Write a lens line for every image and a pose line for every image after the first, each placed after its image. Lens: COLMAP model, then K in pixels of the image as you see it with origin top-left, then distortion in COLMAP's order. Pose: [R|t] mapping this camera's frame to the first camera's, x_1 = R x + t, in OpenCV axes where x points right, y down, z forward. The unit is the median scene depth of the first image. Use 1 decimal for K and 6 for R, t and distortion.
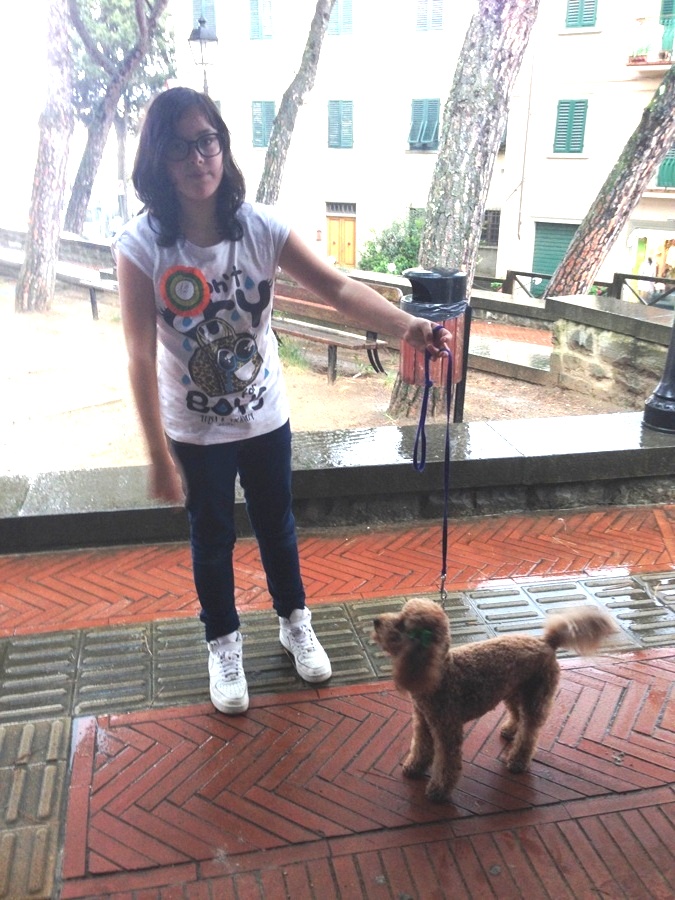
lens RADIAL K [[815.0, 0, 337.5], [0, 815.0, 450.0], [0, 0, 1]] dist [0.154443, -0.286550]
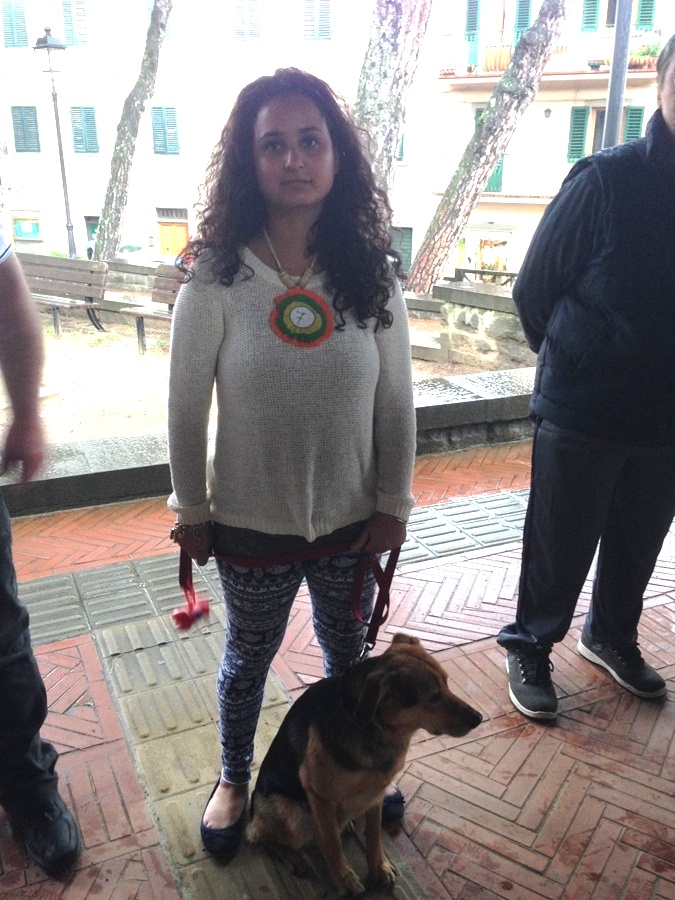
lens RADIAL K [[815.0, 0, 337.5], [0, 815.0, 450.0], [0, 0, 1]] dist [0.154443, -0.286550]
pose [[0.975331, -0.074334, 0.207856, -0.132525], [0.075971, 0.997110, 0.000107, 0.034550], [-0.207263, 0.015687, 0.978159, -0.088127]]
